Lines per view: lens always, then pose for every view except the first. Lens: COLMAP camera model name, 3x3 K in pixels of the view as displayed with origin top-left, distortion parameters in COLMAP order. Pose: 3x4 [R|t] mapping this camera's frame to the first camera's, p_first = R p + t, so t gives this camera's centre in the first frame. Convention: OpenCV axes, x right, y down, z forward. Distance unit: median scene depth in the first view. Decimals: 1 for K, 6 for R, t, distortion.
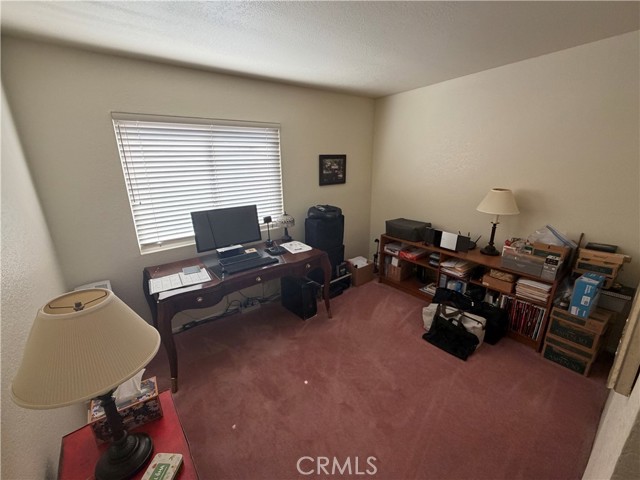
lens RADIAL K [[272.9, 0, 320.0], [0, 272.9, 240.0], [0, 0, 1]] dist [0.000154, -0.000002]
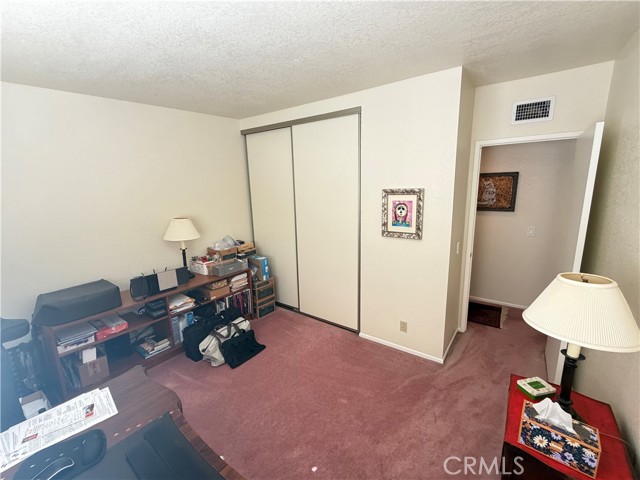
lens RADIAL K [[272.9, 0, 320.0], [0, 272.9, 240.0], [0, 0, 1]] dist [0.000154, -0.000002]
pose [[-0.261265, -0.170656, 0.950062, -0.557073], [0.306024, 0.918829, 0.249202, -0.212083], [-0.915472, 0.355850, -0.187833, 0.745362]]
